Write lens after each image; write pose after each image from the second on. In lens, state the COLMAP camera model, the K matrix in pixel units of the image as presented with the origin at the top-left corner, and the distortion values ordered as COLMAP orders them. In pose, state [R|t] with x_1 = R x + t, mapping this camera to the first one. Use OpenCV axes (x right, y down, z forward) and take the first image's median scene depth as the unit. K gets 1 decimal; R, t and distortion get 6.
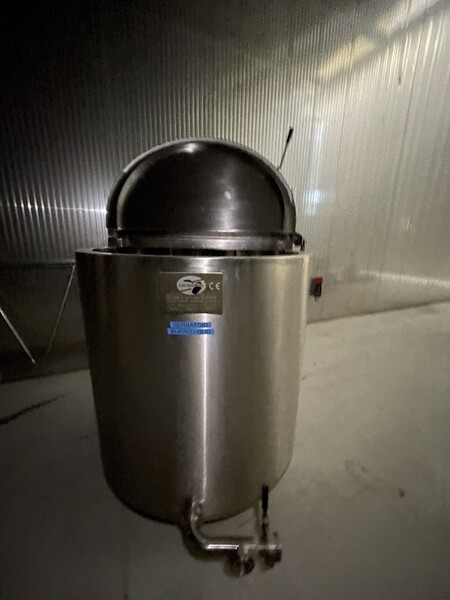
lens RADIAL K [[241.0, 0, 223.9], [0, 241.0, 298.4], [0, 0, 1]] dist [0.001063, 0.000076]
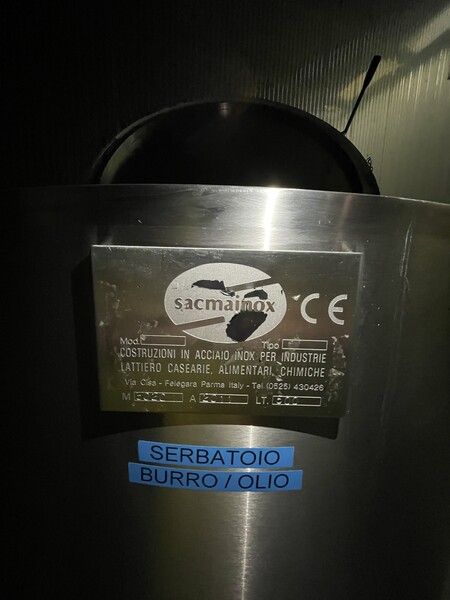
lens RADIAL K [[241.0, 0, 225.2], [0, 241.0, 300.7], [0, 0, 1]] dist [0.001063, 0.000076]
pose [[0.998085, 0.023191, -0.057347, -0.120732], [-0.027661, 0.996536, -0.078432, -0.038678], [0.055330, 0.079868, 0.995269, 0.758341]]
